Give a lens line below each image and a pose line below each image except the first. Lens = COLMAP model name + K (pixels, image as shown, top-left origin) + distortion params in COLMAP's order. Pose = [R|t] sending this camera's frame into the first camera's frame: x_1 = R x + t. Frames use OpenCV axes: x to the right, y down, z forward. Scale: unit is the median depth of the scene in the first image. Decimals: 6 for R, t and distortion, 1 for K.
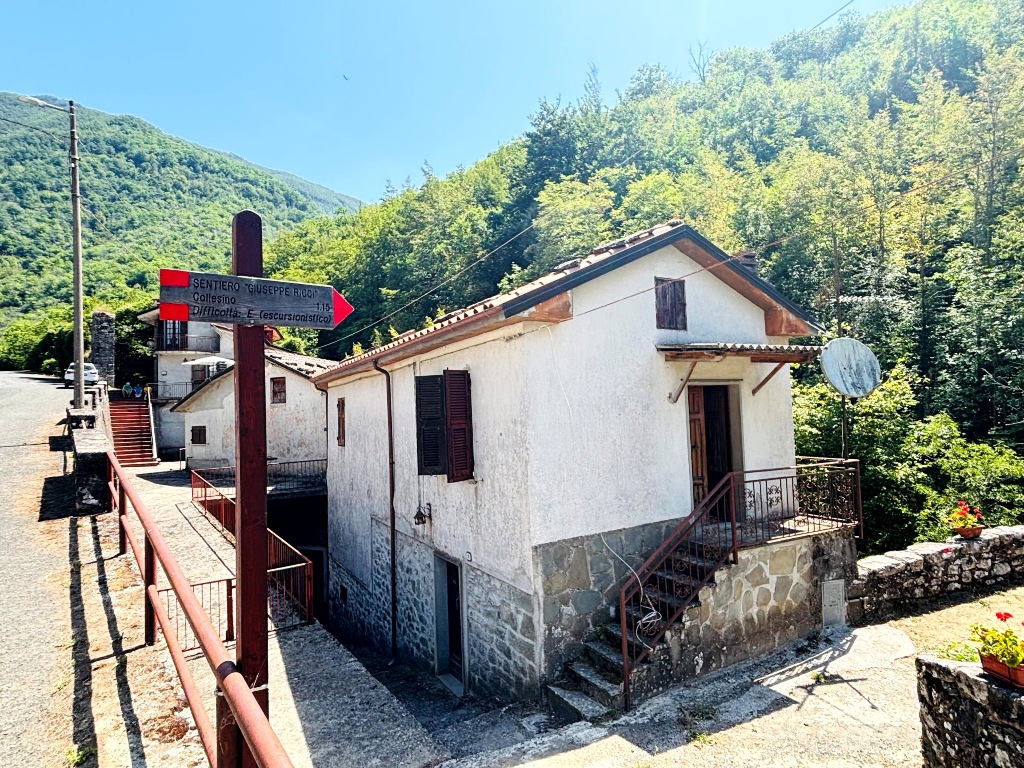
lens RADIAL K [[605.0, 0, 513.4], [0, 605.0, 384.5], [0, 0, 1]] dist [-0.004548, 0.000388]
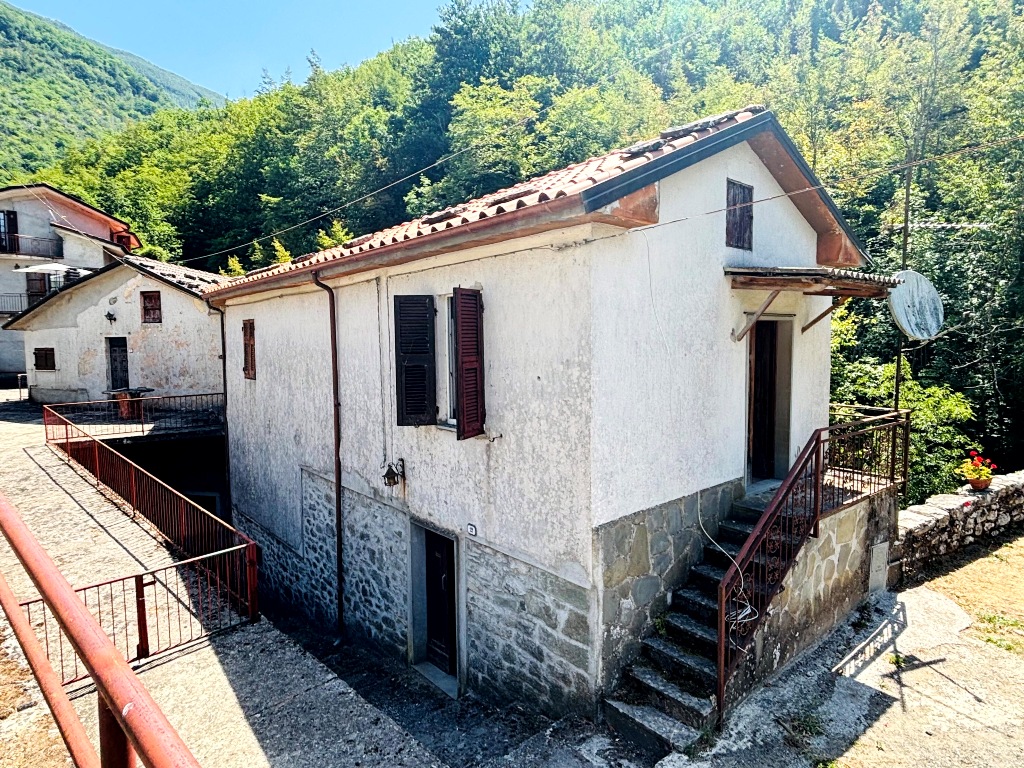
lens RADIAL K [[605.0, 0, 514.1], [0, 605.0, 384.7], [0, 0, 1]] dist [-0.004548, 0.000388]
pose [[0.980799, 0.012143, 0.194645, -0.169816], [-0.035268, 0.992648, 0.115786, 0.004861], [-0.191808, -0.120428, 0.974016, 0.241658]]
